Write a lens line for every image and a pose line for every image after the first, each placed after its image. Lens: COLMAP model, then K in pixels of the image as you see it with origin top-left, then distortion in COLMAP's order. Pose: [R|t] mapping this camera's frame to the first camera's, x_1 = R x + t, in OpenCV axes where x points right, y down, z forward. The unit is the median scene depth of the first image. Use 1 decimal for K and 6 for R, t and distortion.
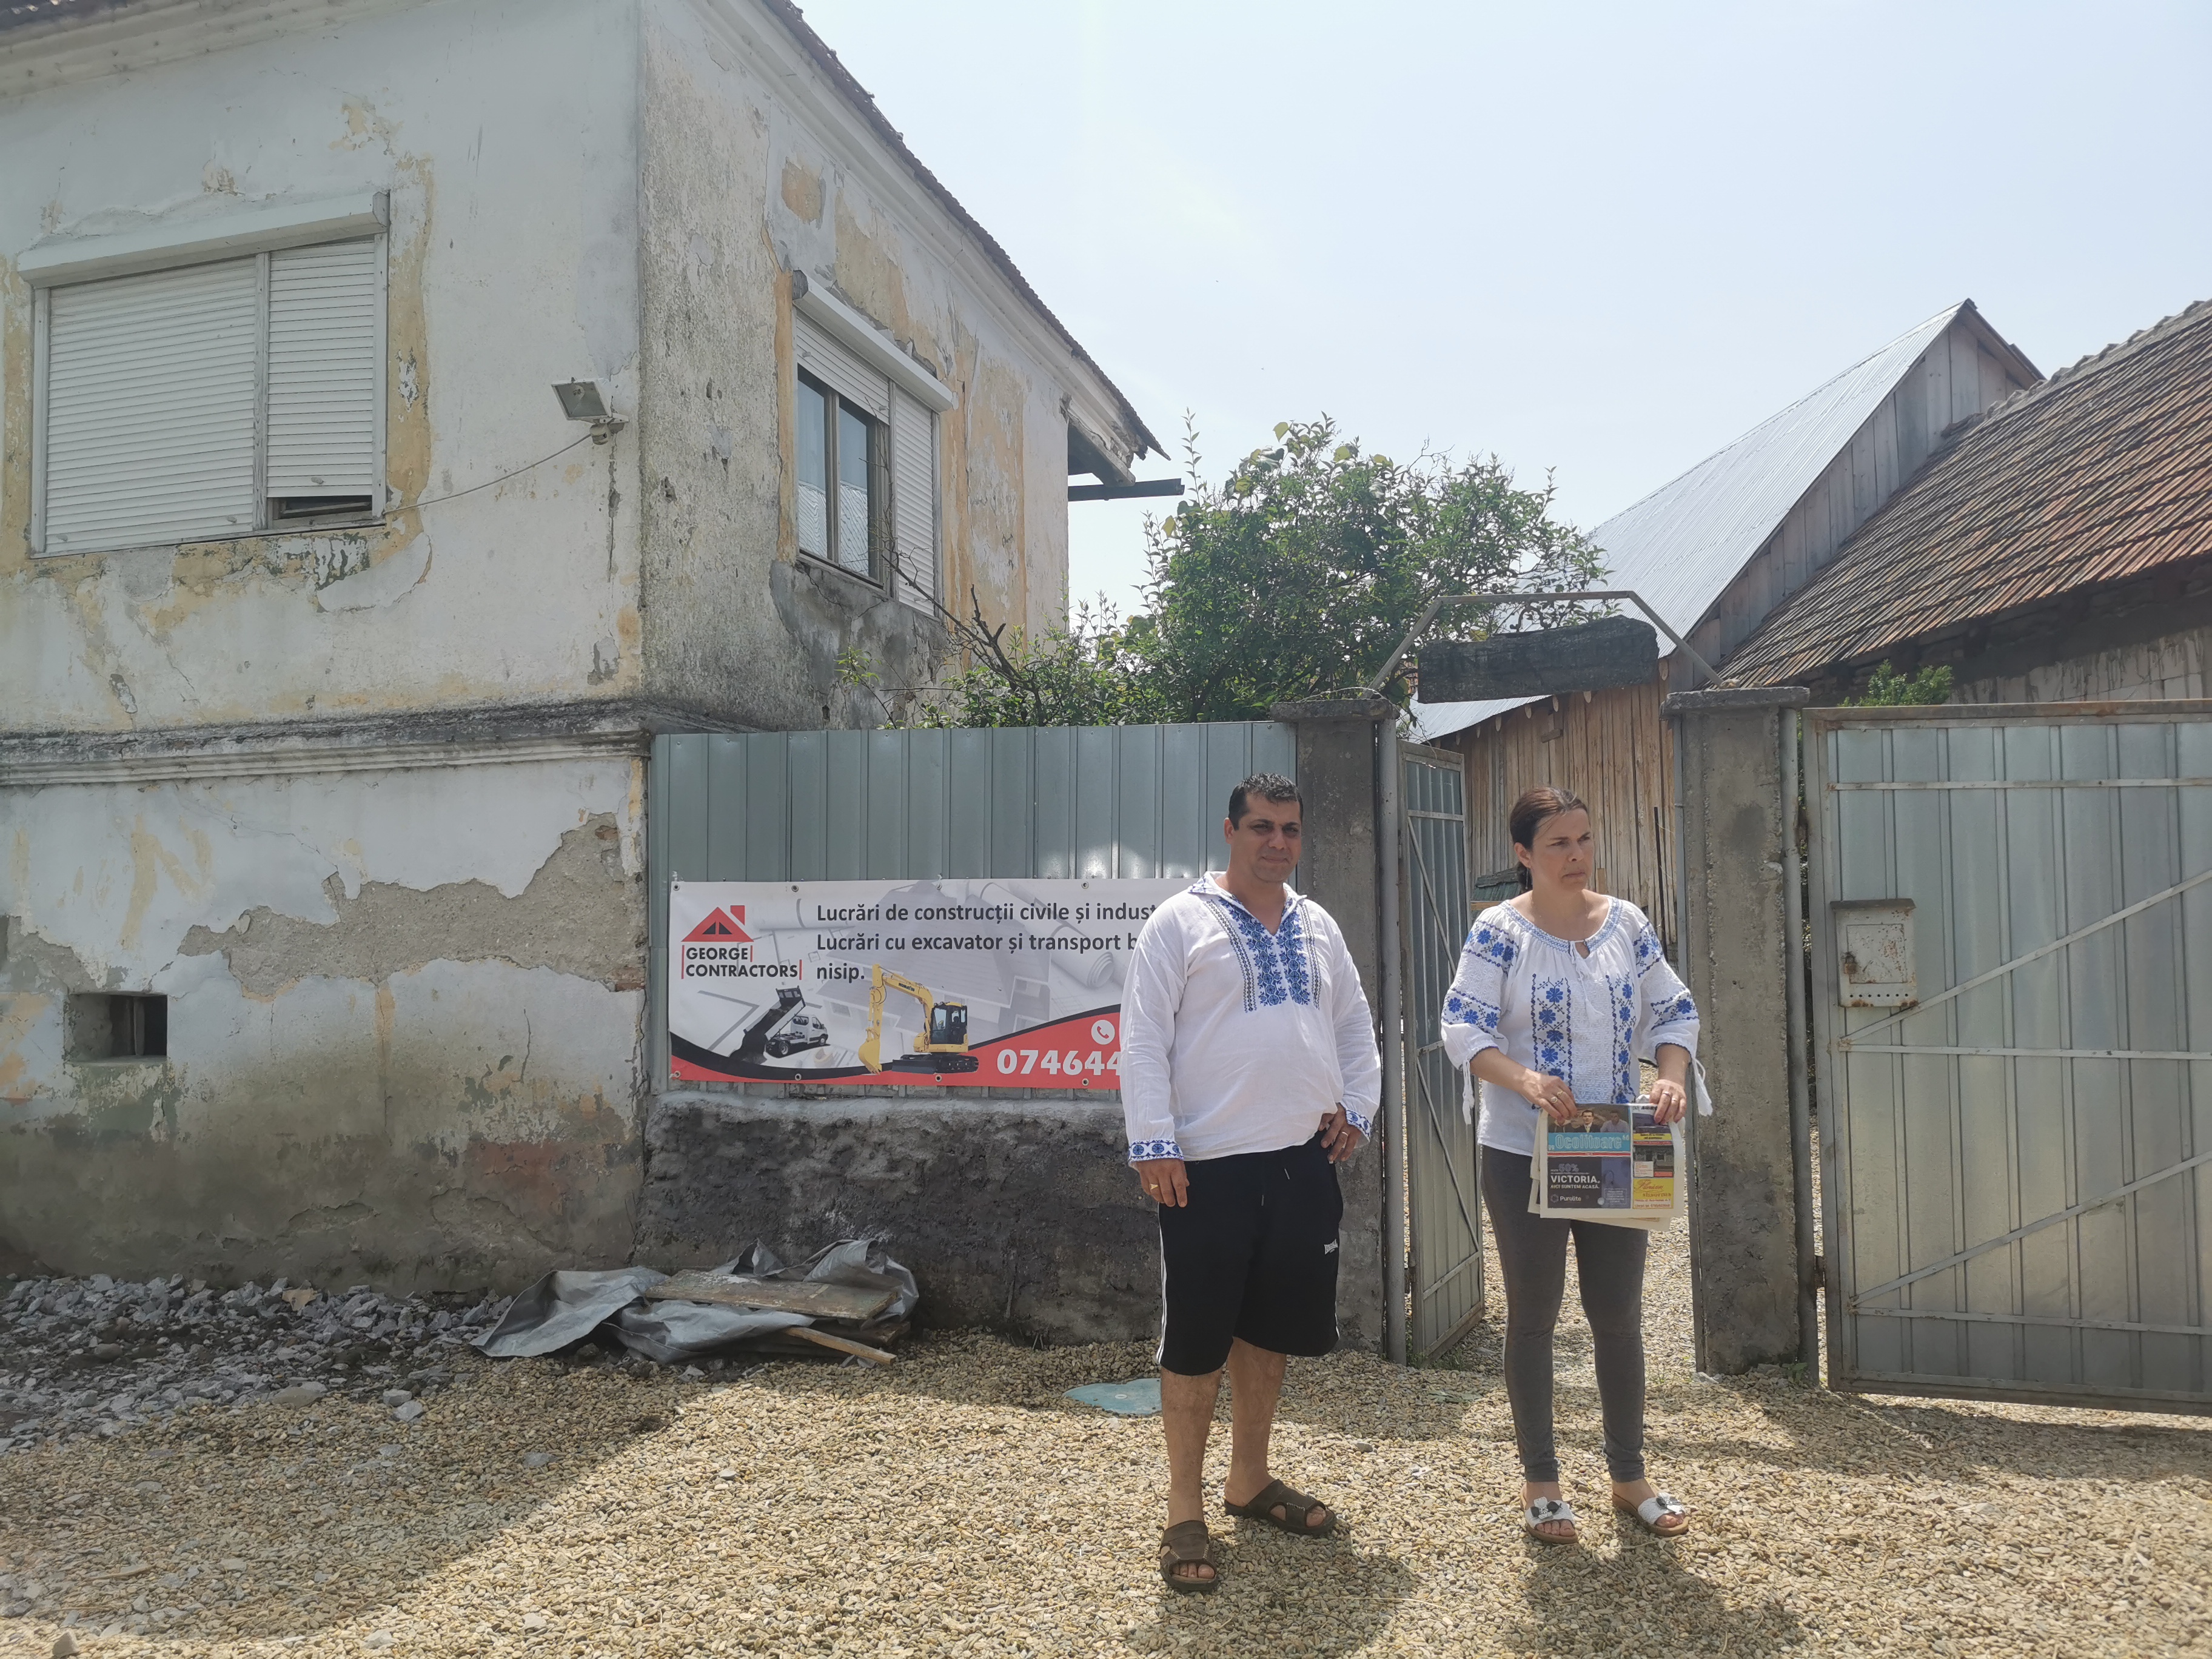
lens RADIAL K [[1896.1, 0, 1106.0], [0, 1896.1, 829.5], [0, 0, 1]] dist [0.107815, -0.214692]
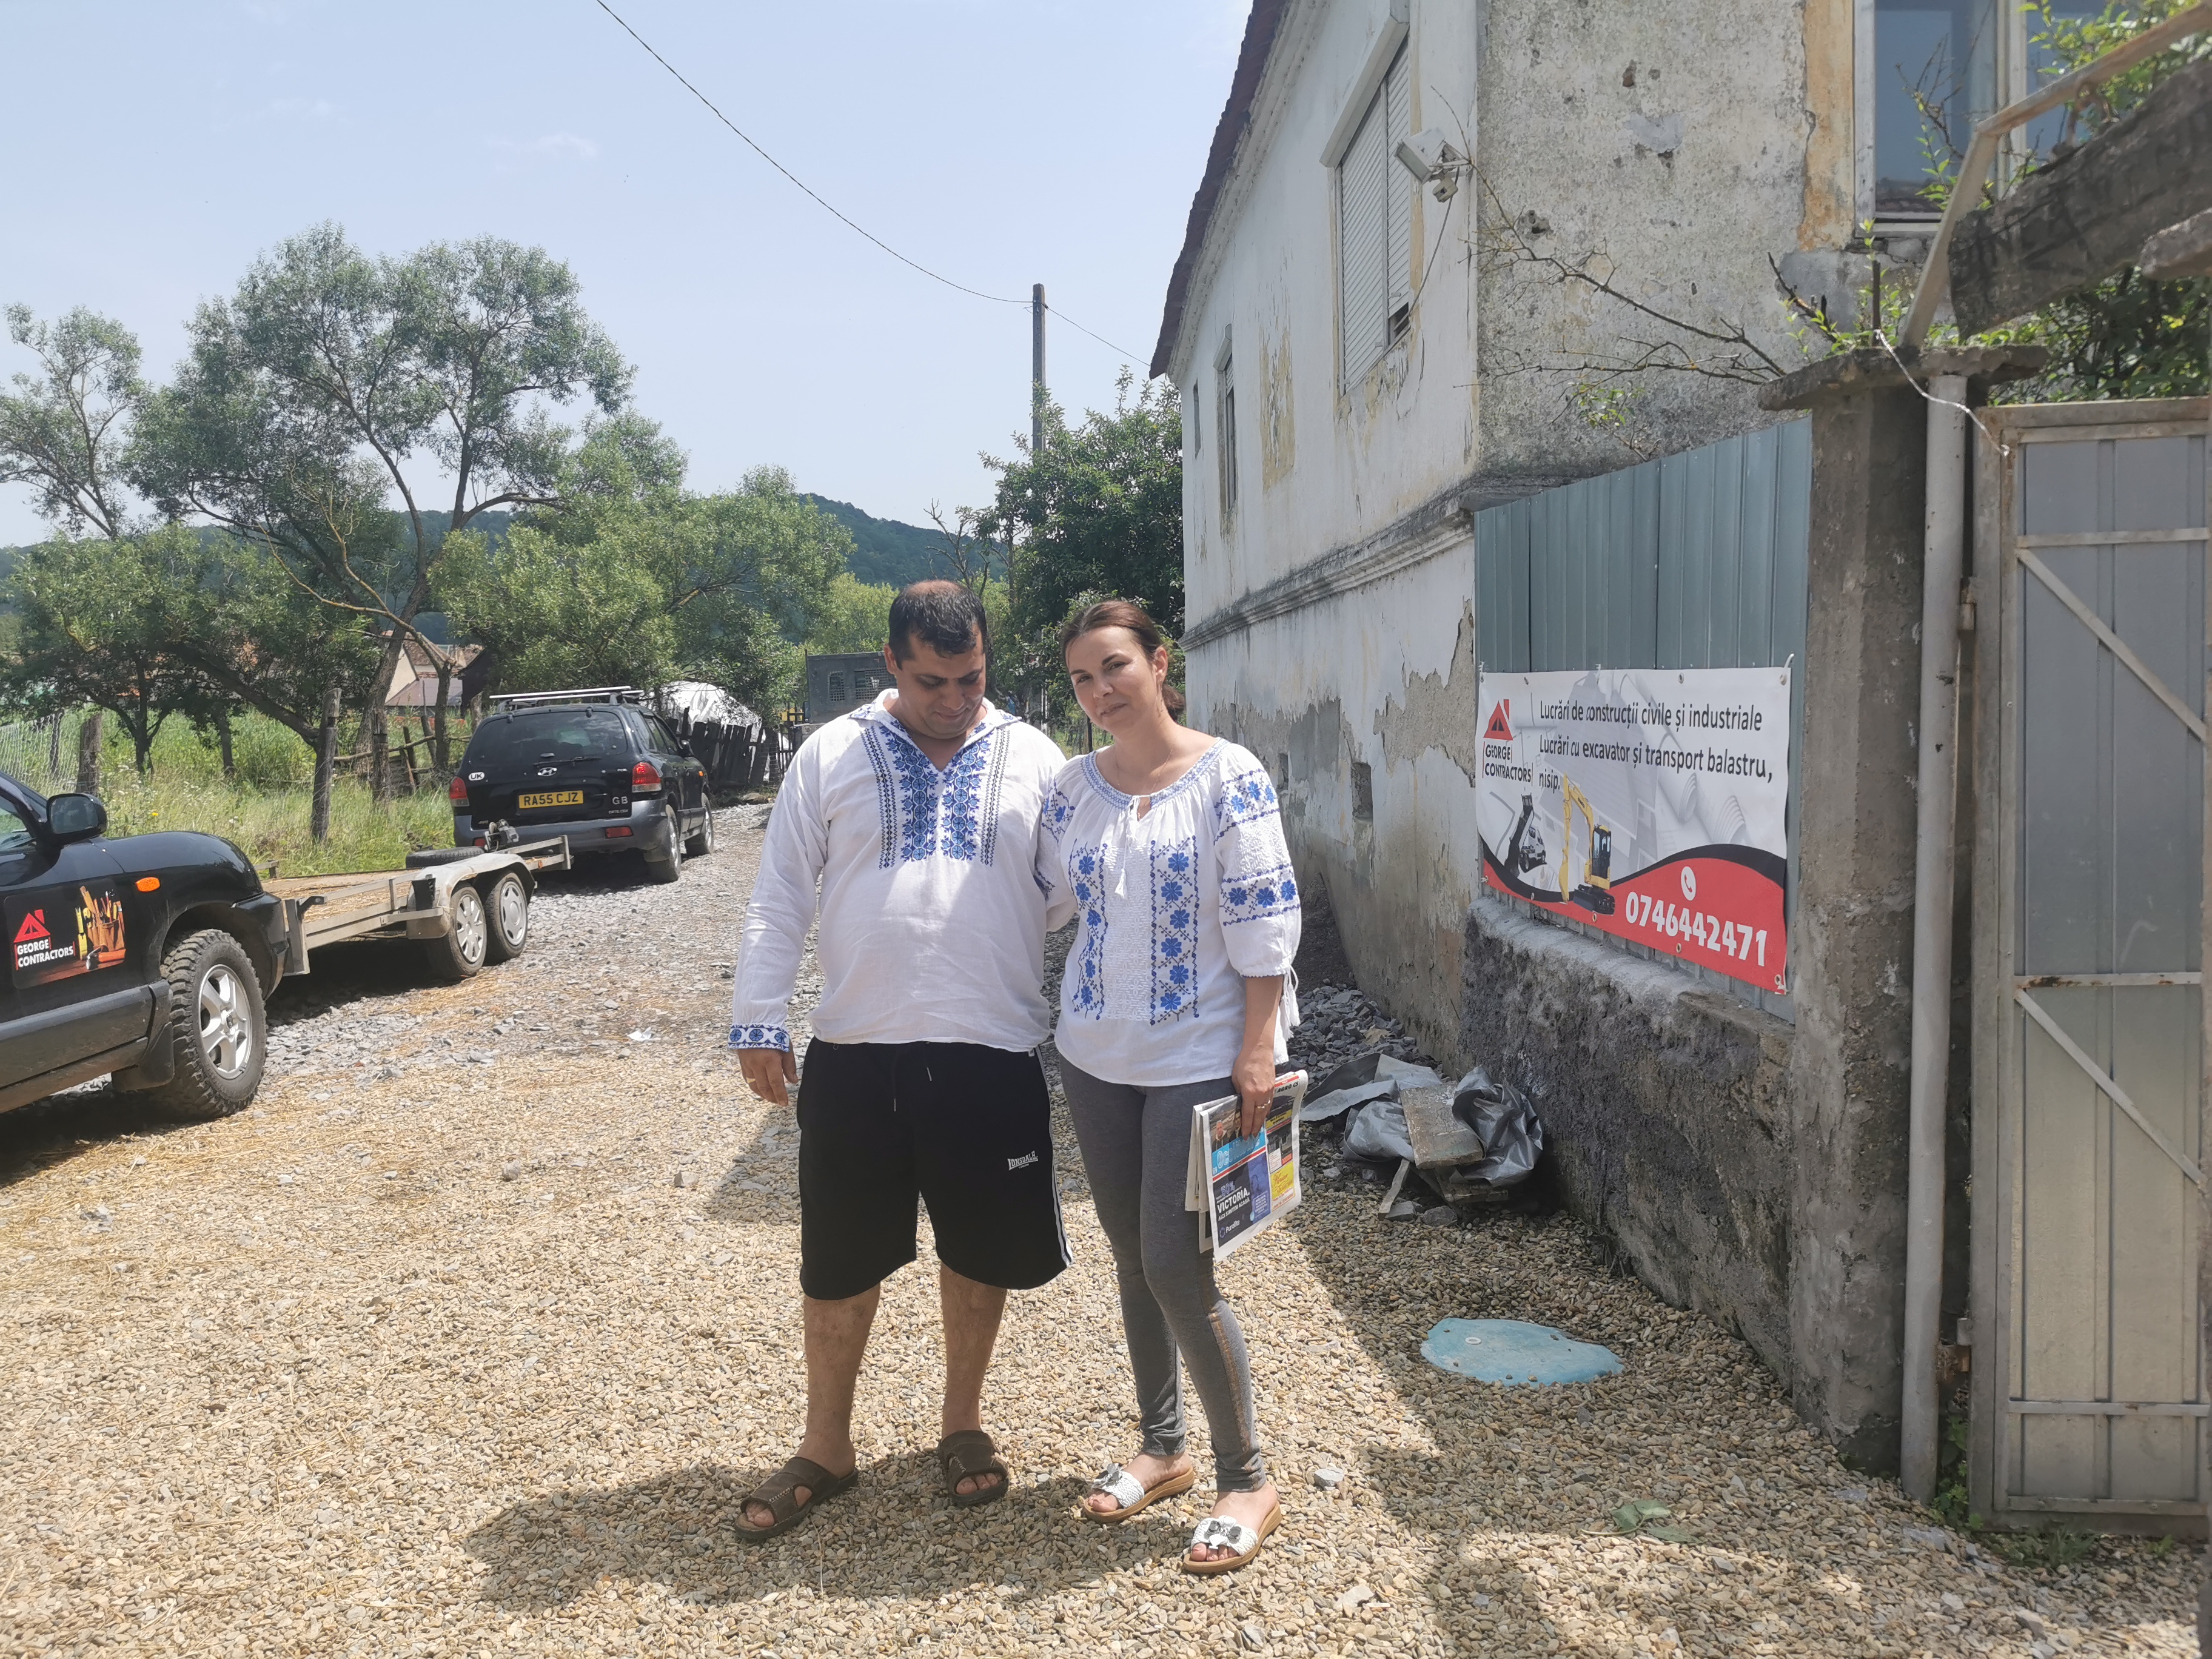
lens RADIAL K [[1751.9, 0, 1106.0], [0, 1751.9, 829.5], [0, 0, 1]] dist [0.108437, 0.001721]
pose [[0.341867, 0.078684, -0.936449, 0.539482], [0.053028, 0.993286, 0.102818, 0.005318], [0.938251, -0.084808, 0.335399, 0.553068]]
